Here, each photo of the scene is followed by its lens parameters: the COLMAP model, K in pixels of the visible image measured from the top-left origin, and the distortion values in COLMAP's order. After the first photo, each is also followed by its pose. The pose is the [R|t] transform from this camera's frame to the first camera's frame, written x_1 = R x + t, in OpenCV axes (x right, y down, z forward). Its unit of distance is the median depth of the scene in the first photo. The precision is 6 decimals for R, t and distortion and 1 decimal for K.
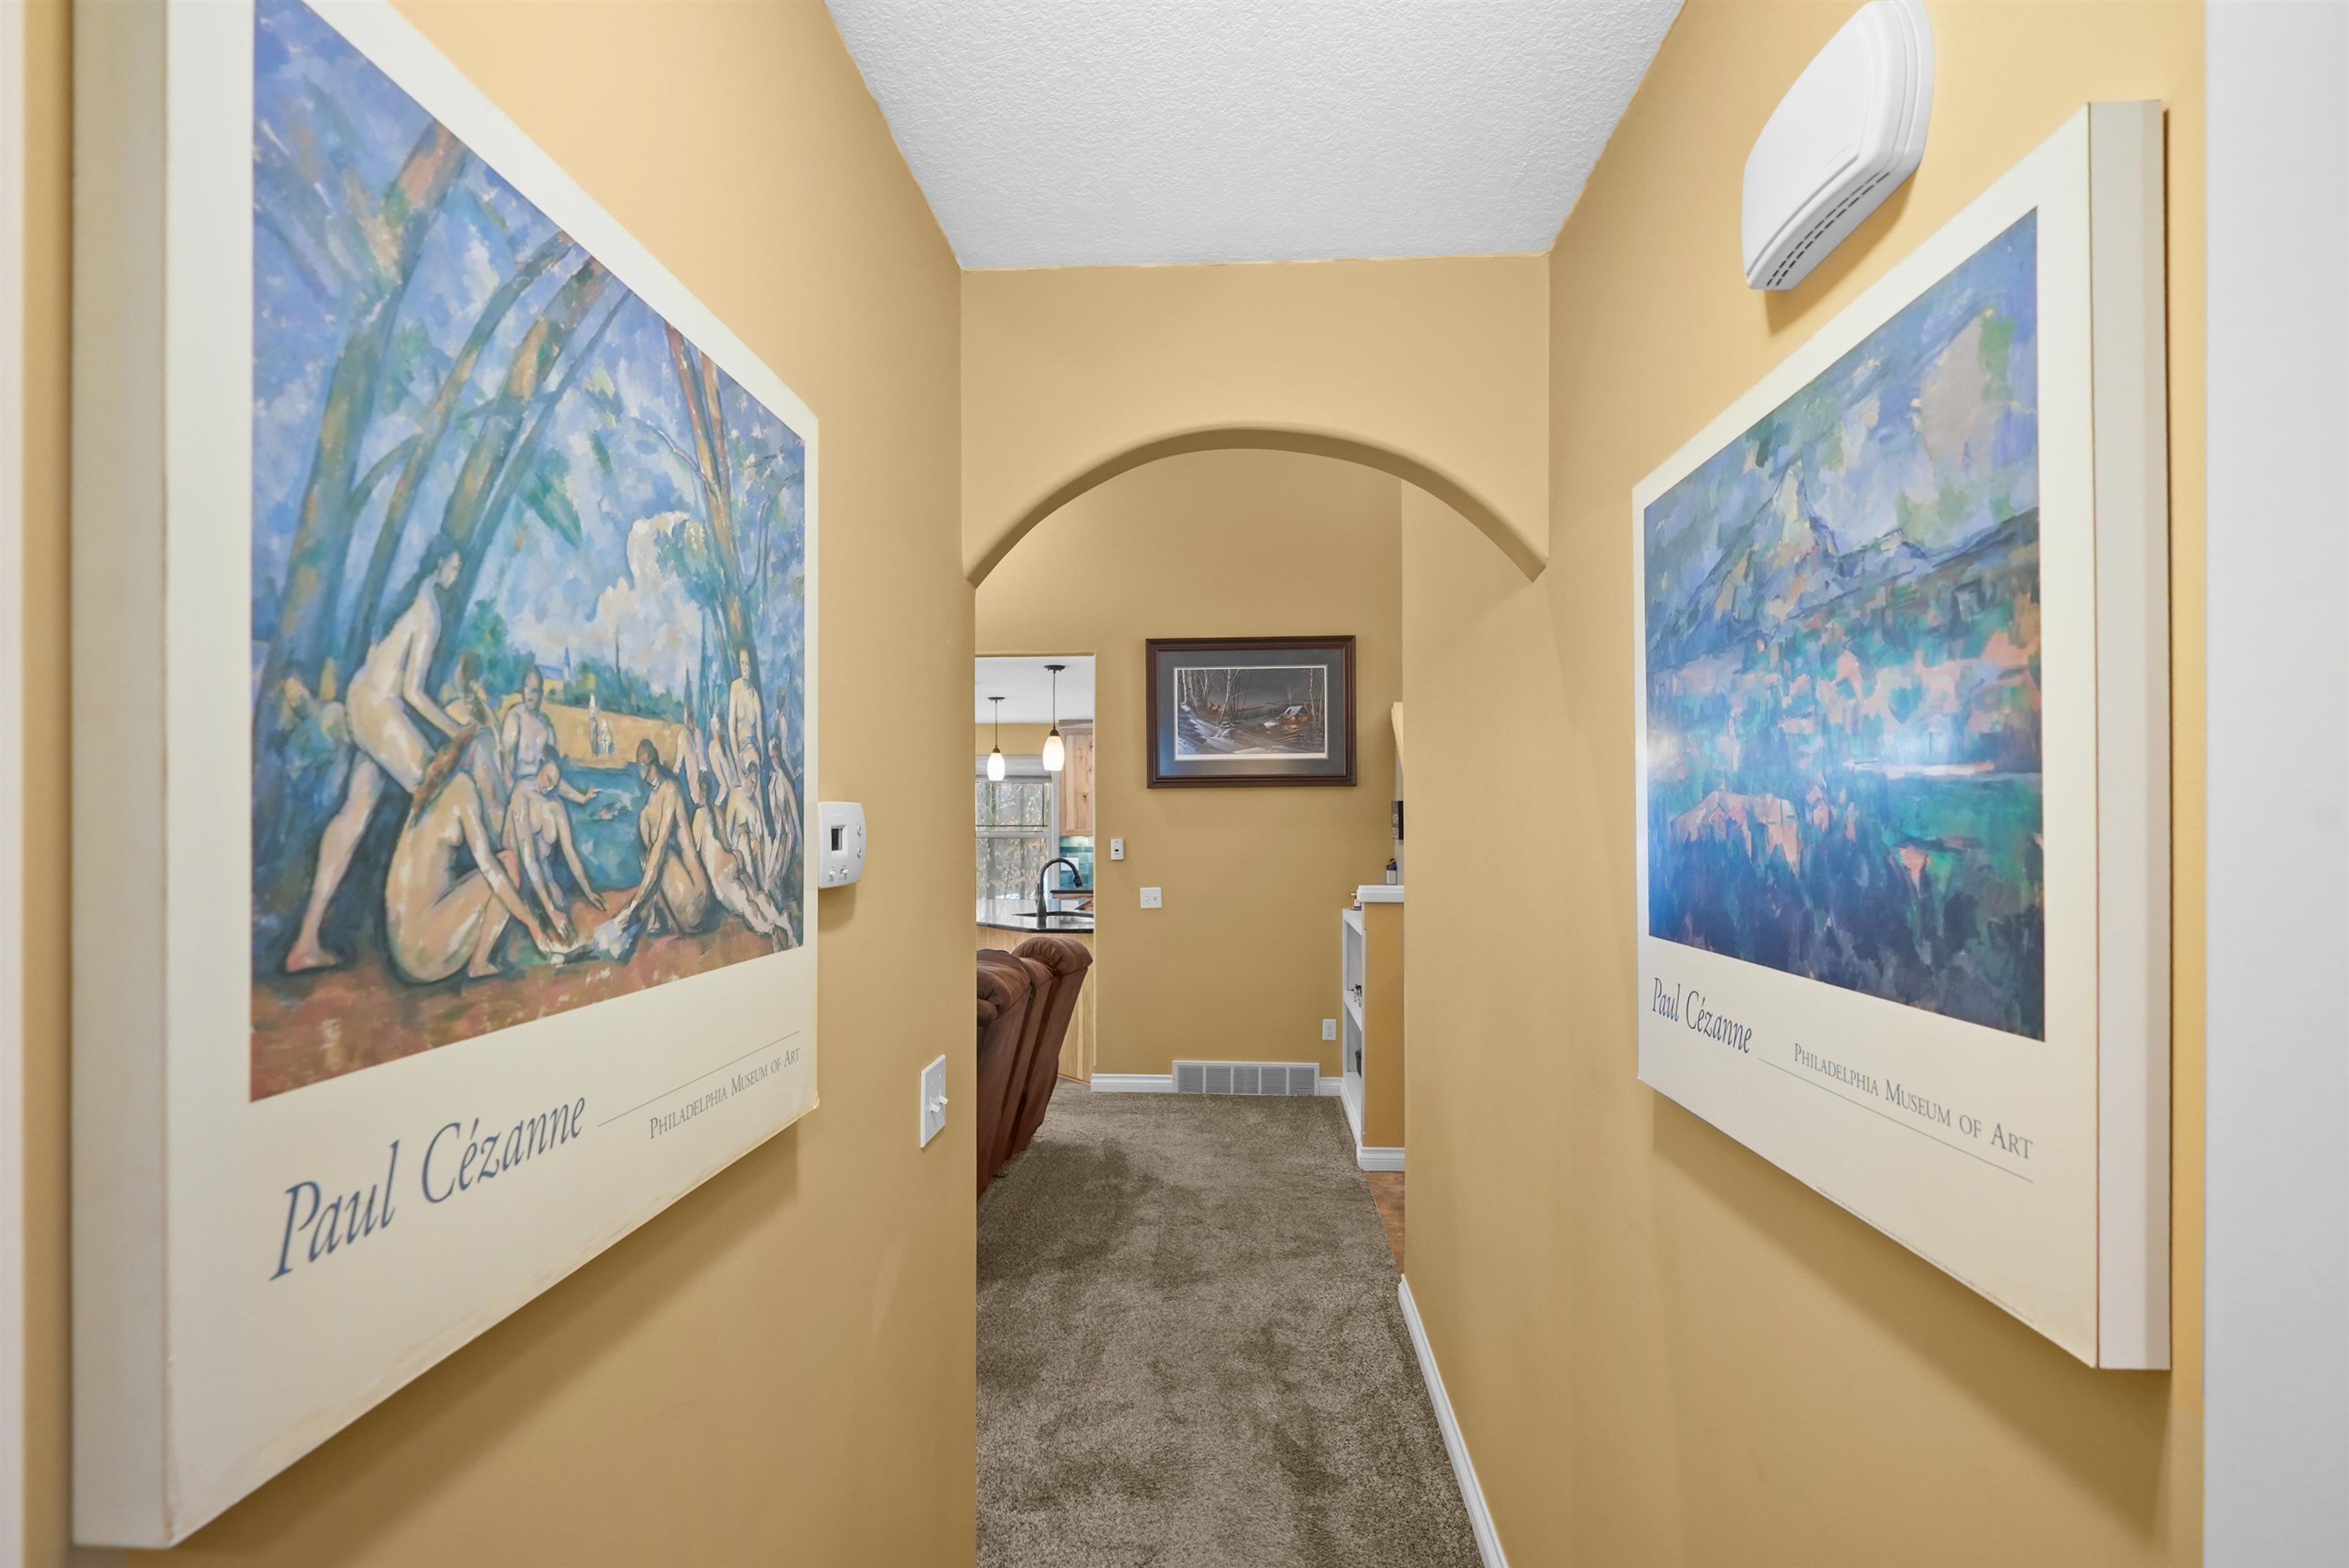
lens RADIAL K [[1073.3, 0, 1183.6], [0, 1073.3, 805.2], [0, 0, 1]] dist [-0.005319, -0.000048]
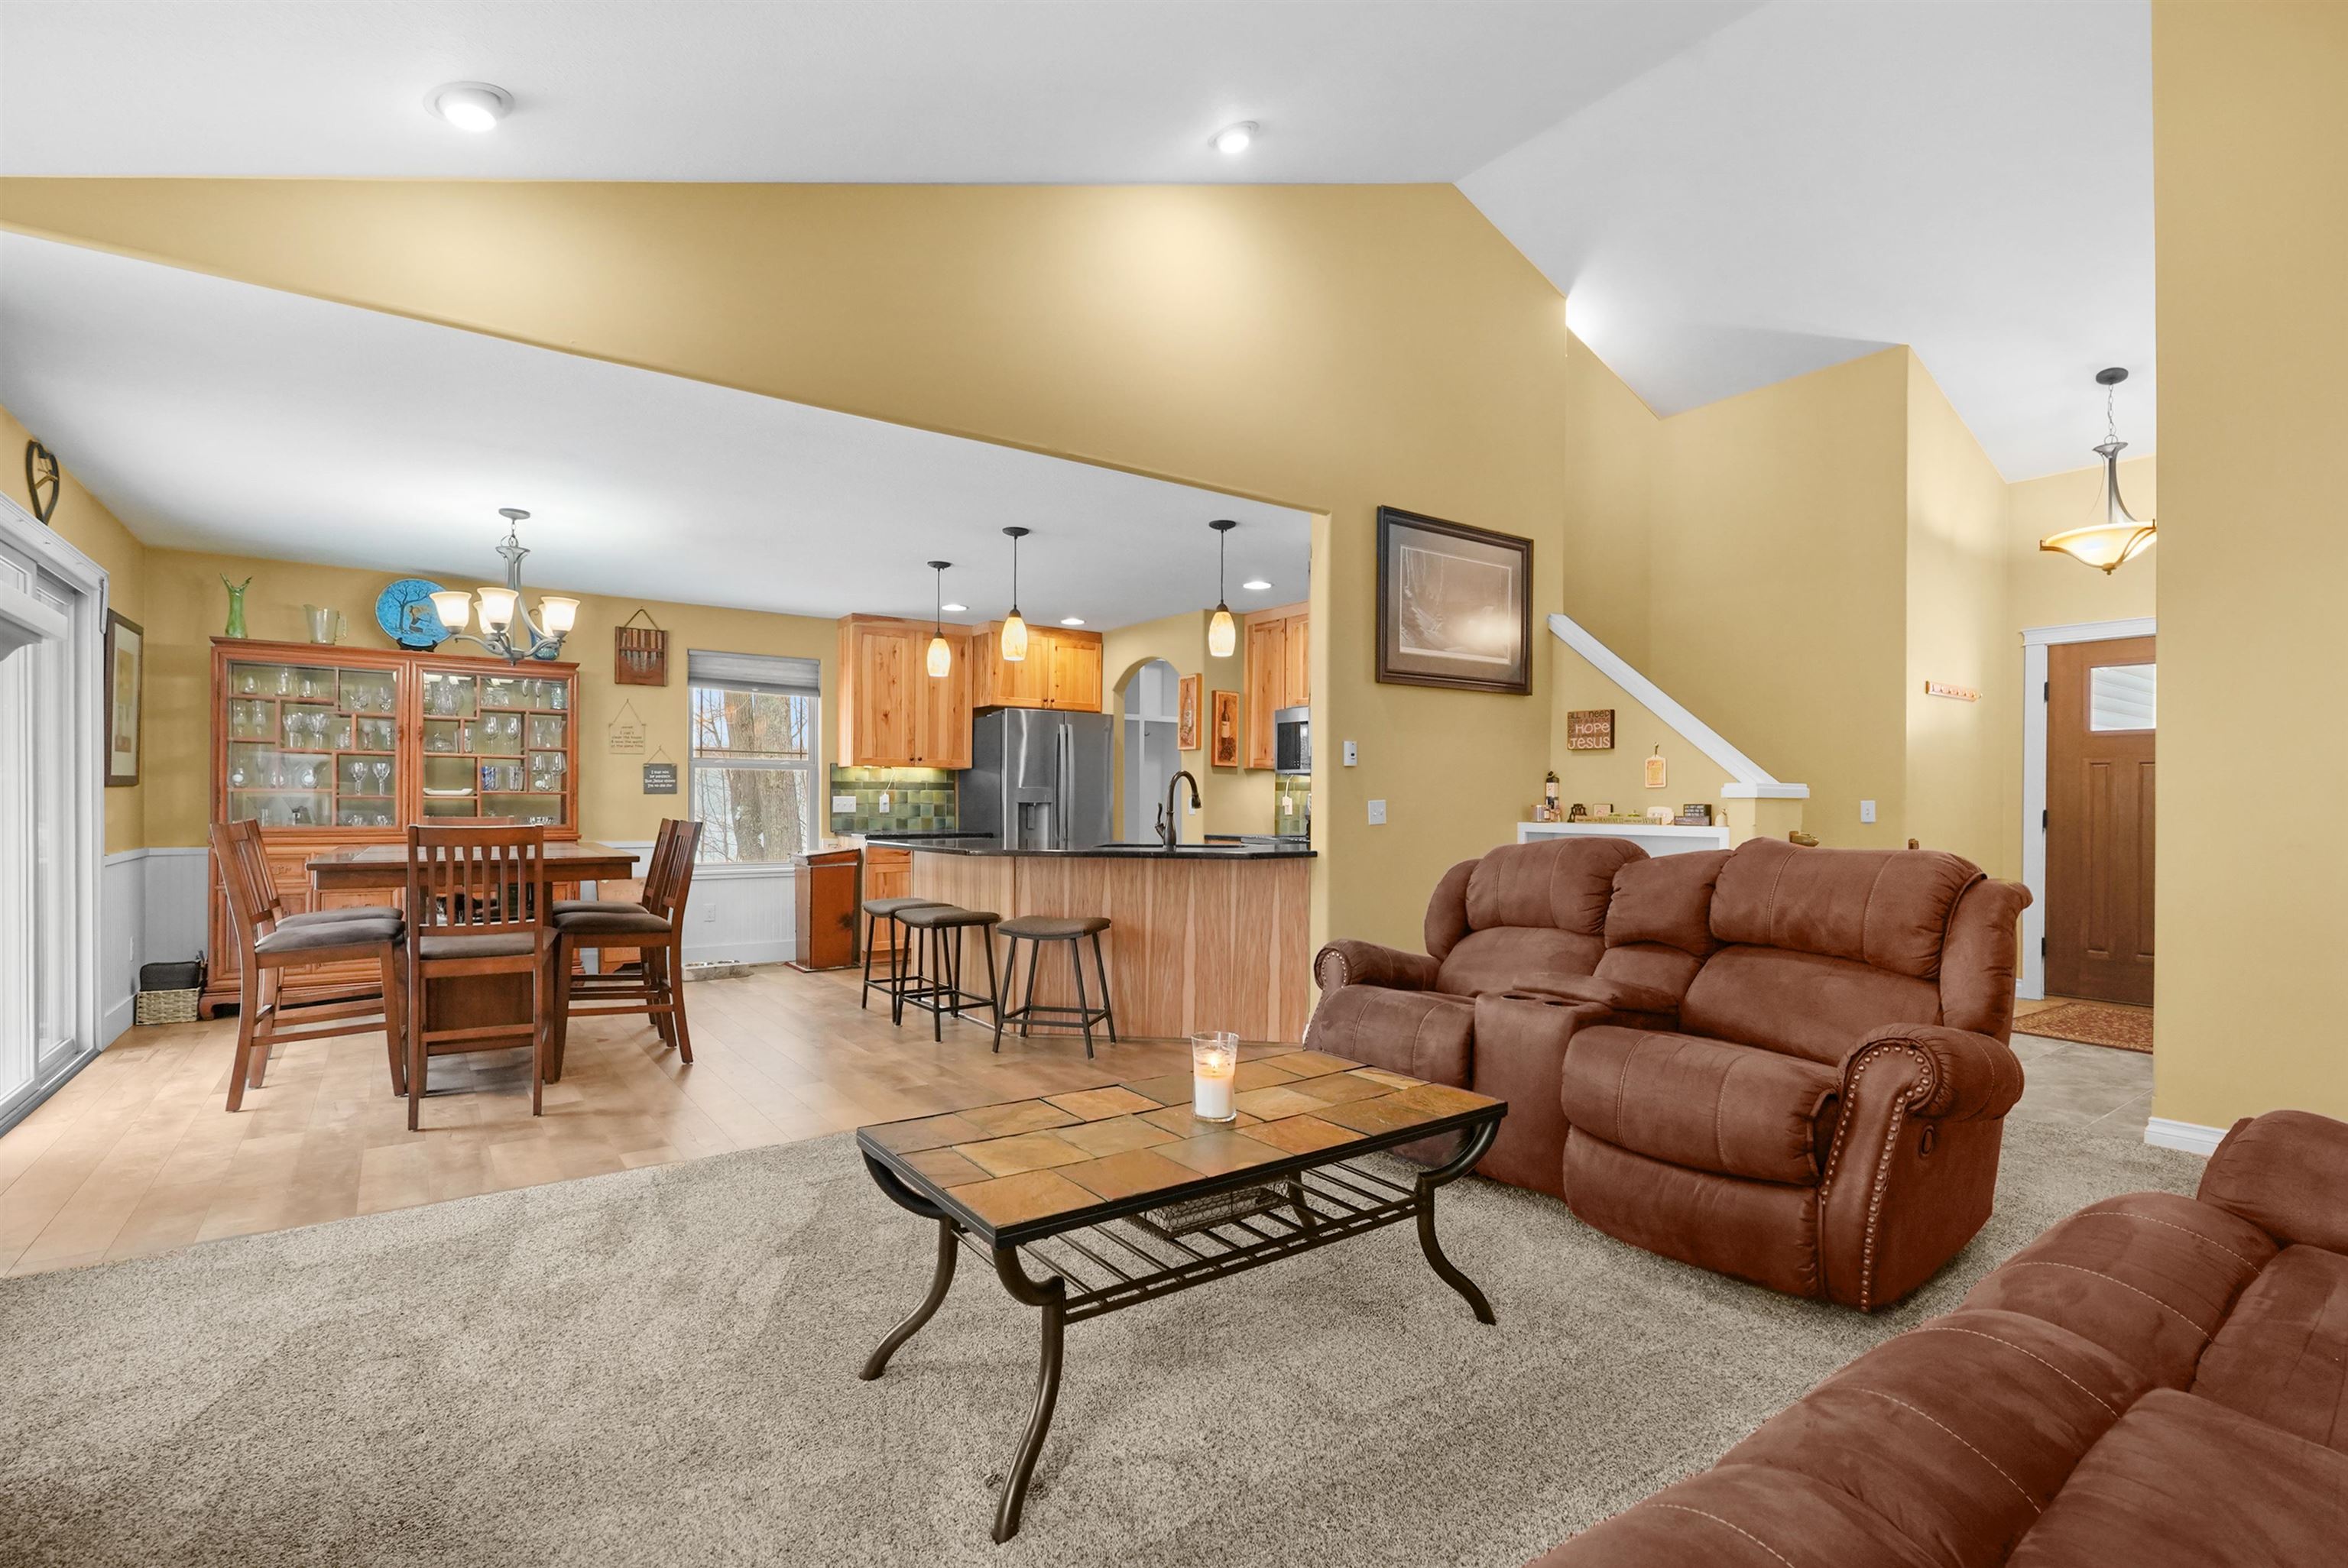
lens RADIAL K [[1078.7, 0, 1173.9], [0, 1078.7, 809.3], [0, 0, 1]] dist [-0.006411, 0.001824]
pose [[0.778762, 0.005124, 0.627298, -0.695729], [-0.015413, 0.999821, 0.010968, 0.077739], [-0.627130, -0.018210, 0.778702, 0.438873]]
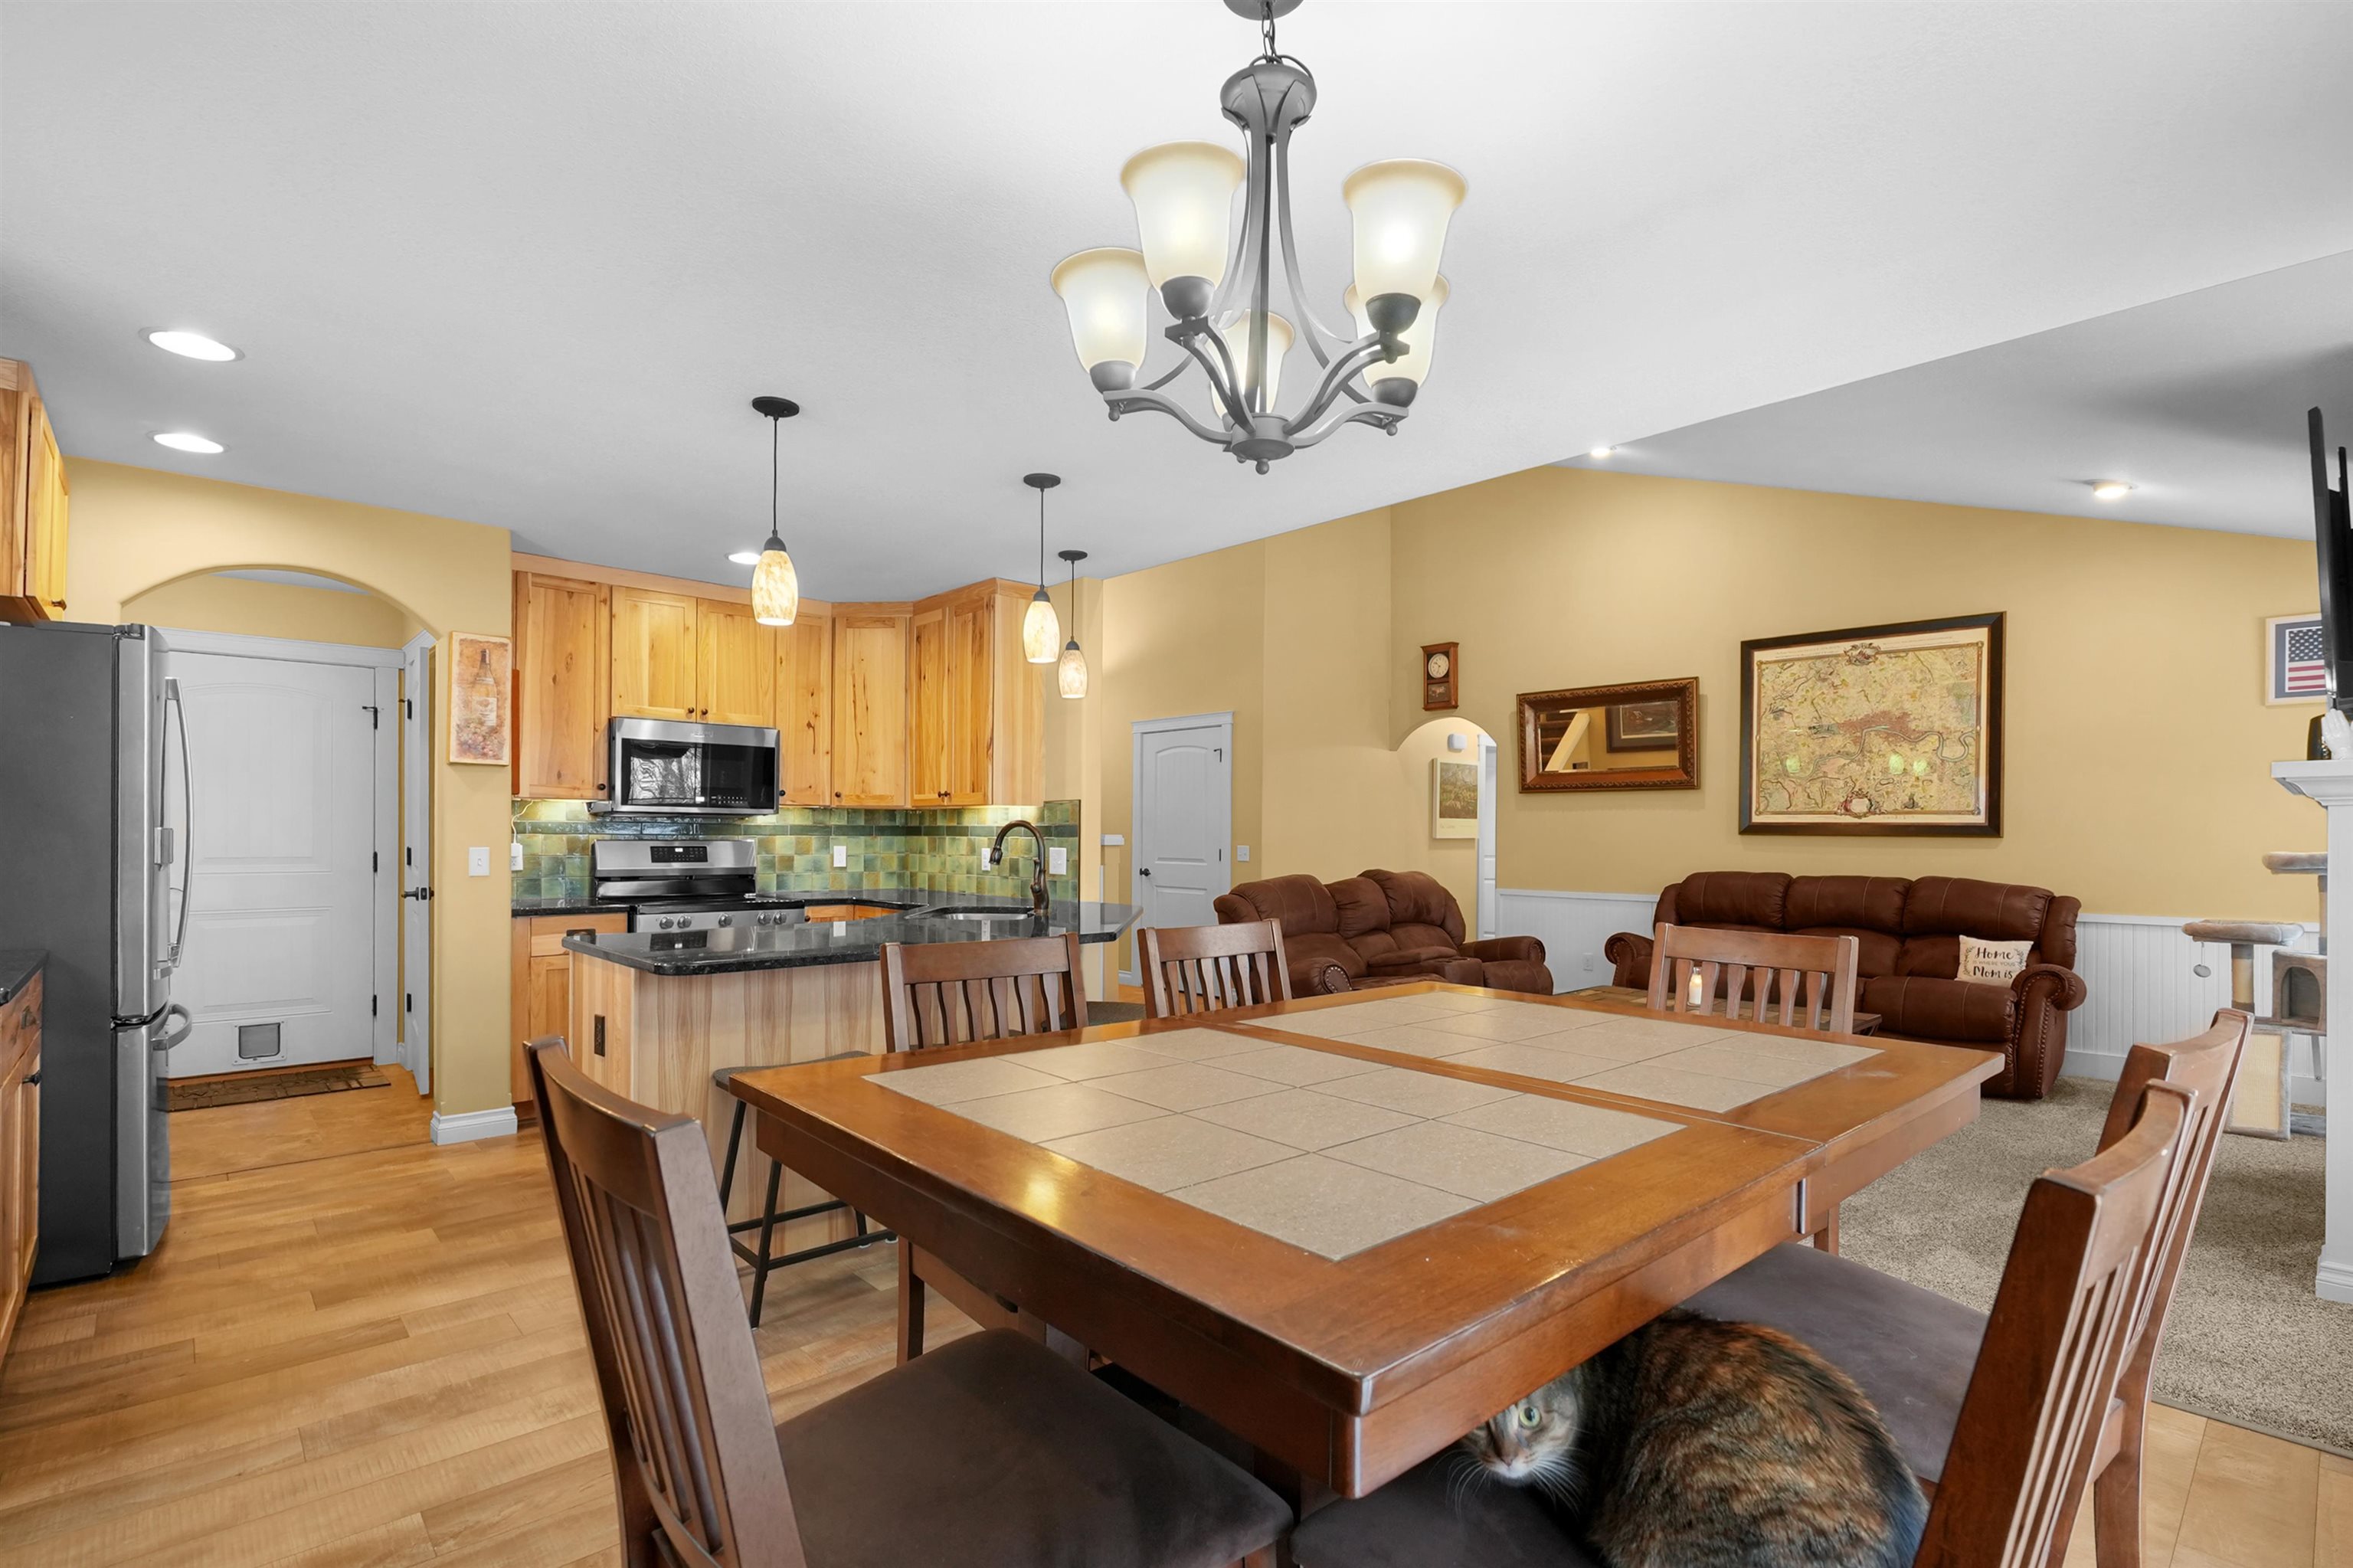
lens RADIAL K [[1092.9, 0, 1173.8], [0, 1092.9, 836.0], [0, 0, 1]] dist [-0.004825, 0.000106]
pose [[-0.718317, -0.000326, 0.695716, -0.740227], [-0.010223, 0.999897, -0.010086, 0.072952], [-0.695641, -0.014358, -0.718247, 1.594196]]
